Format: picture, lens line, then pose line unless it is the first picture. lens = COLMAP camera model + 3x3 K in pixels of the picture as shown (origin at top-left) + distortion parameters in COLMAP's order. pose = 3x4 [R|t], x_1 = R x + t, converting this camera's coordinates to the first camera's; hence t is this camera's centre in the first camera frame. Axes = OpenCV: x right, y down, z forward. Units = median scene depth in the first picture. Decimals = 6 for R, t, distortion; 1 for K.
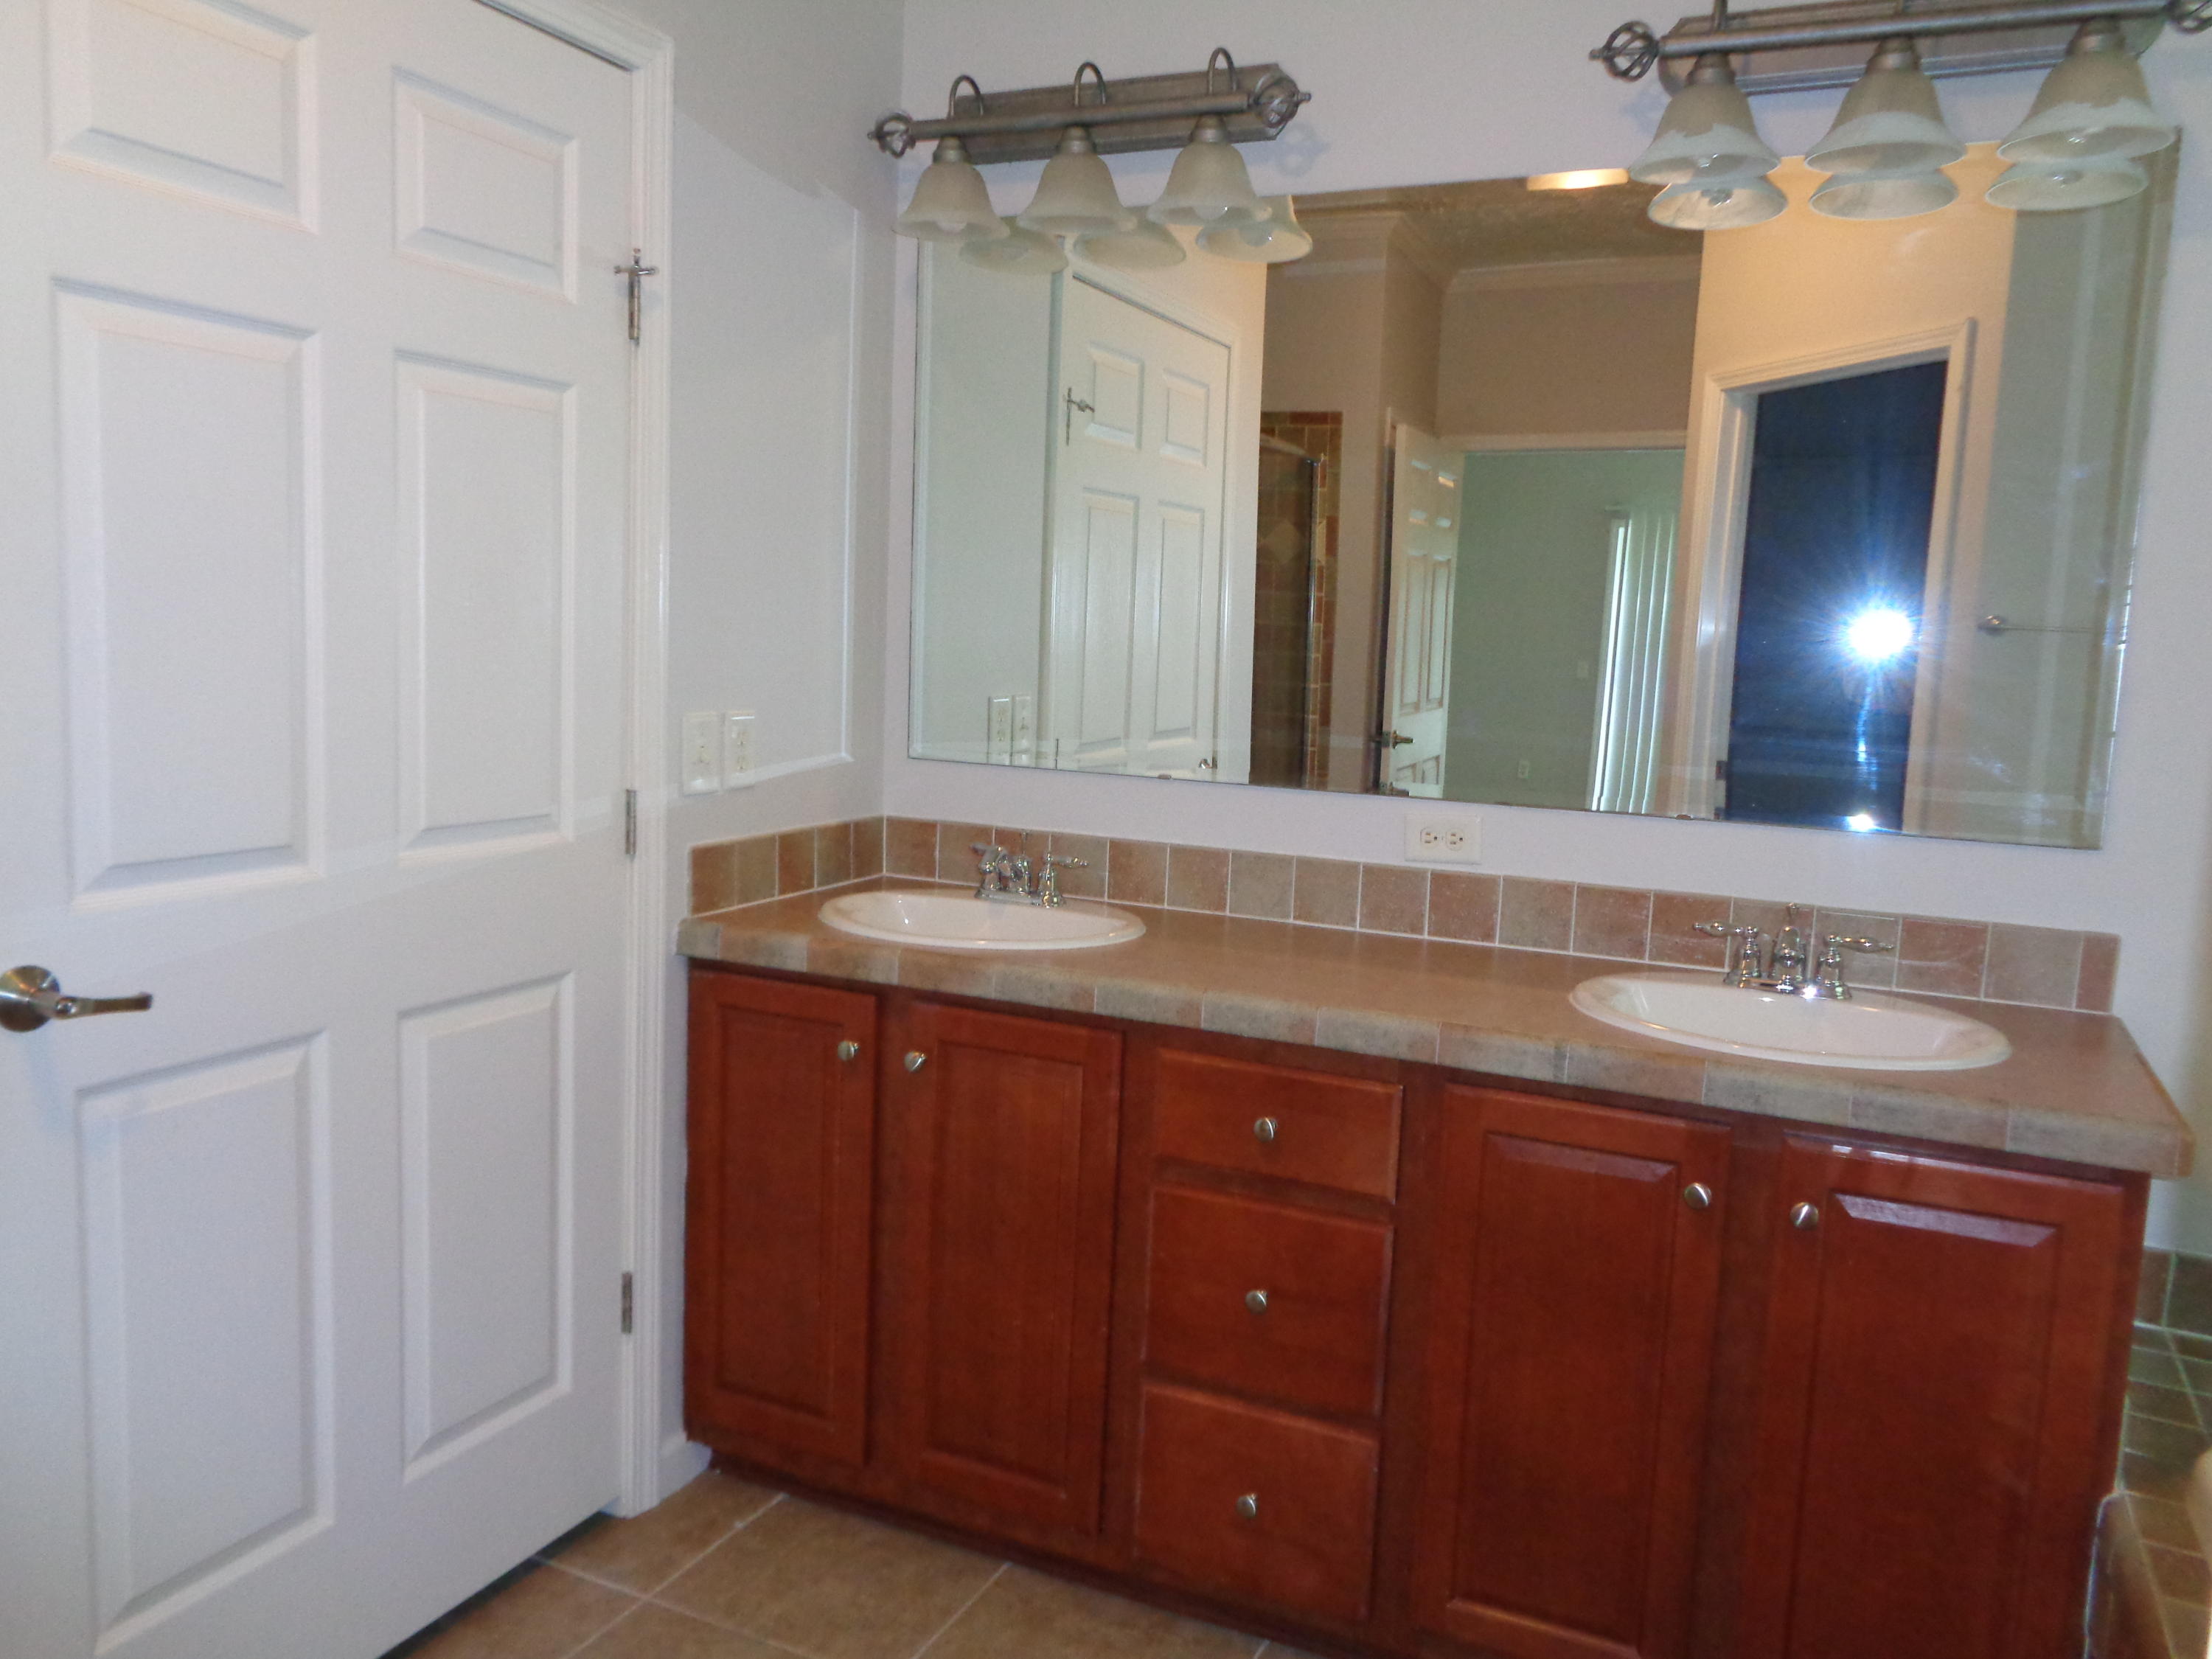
lens RADIAL K [[1656.4, 0, 1108.4], [0, 1656.4, 829.1], [0, 0, 1]] dist [0.014795, 0.007107]
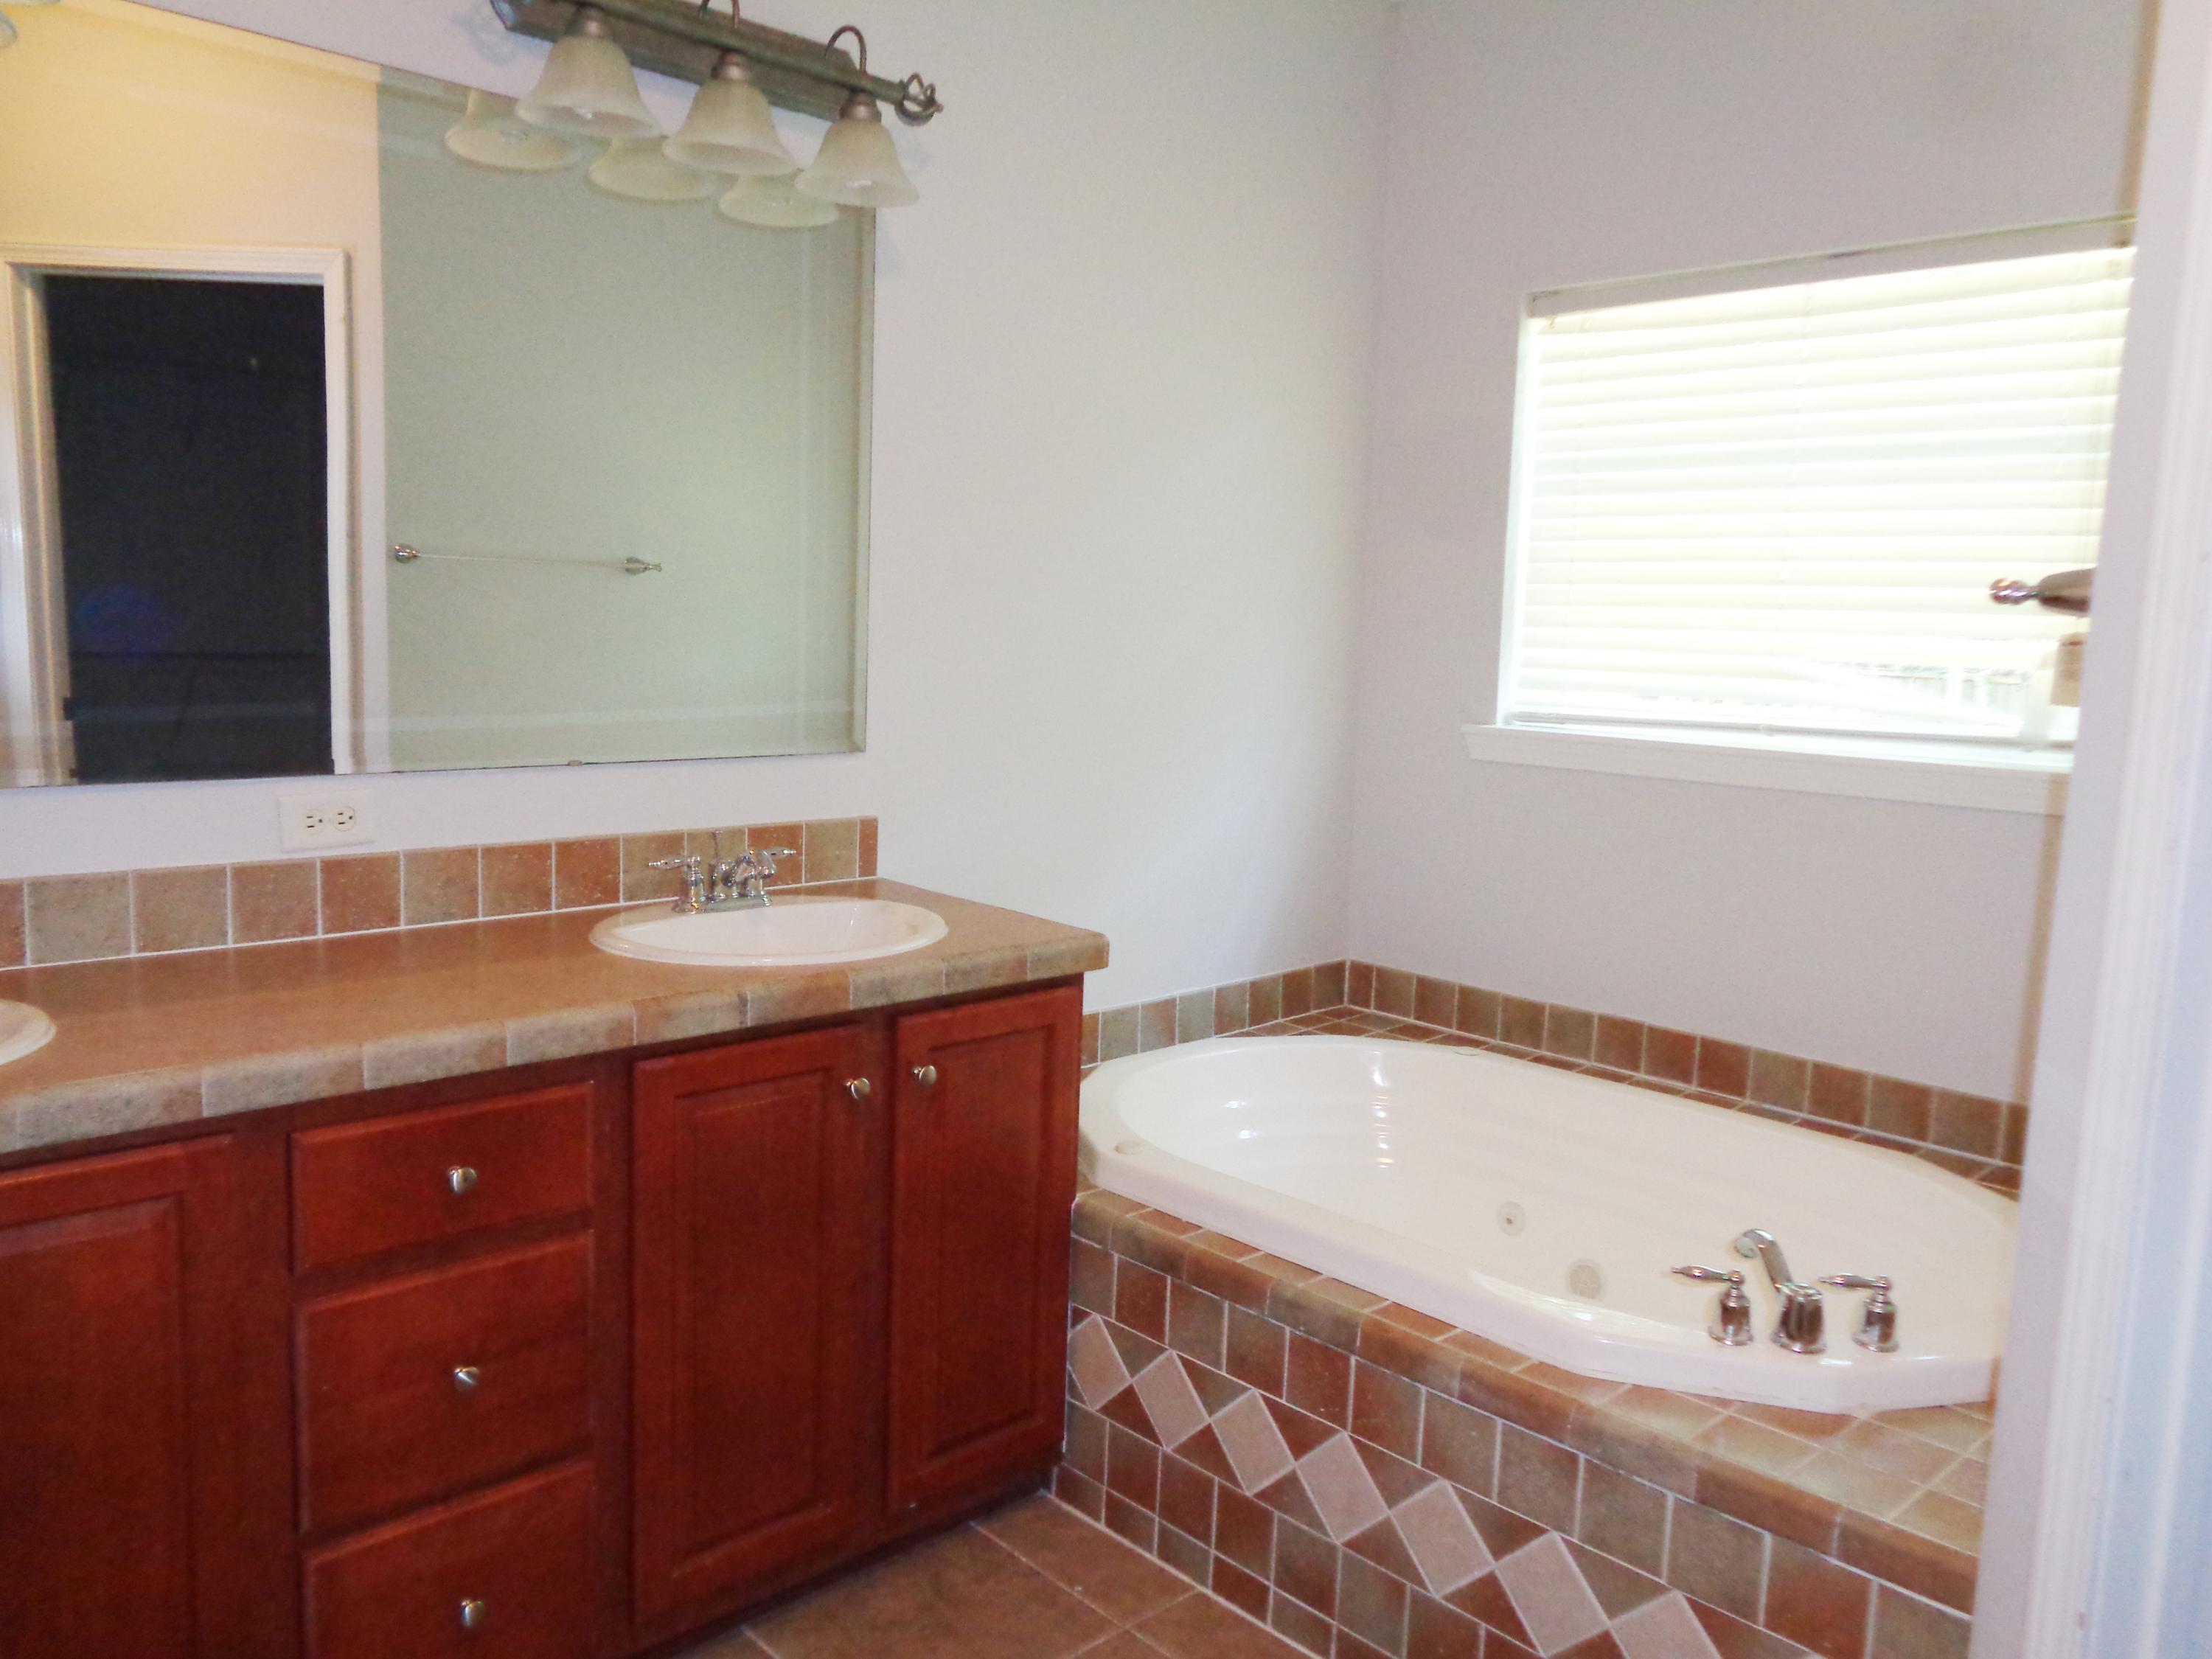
lens RADIAL K [[1656.4, 0, 1105.8], [0, 1656.4, 833.1], [0, 0, 1]] dist [0.014795, 0.007107]
pose [[0.371504, -0.149901, 0.916250, -0.506469], [0.090990, 0.988008, 0.124748, -0.067467], [-0.923962, 0.037025, 0.380688, 0.340235]]
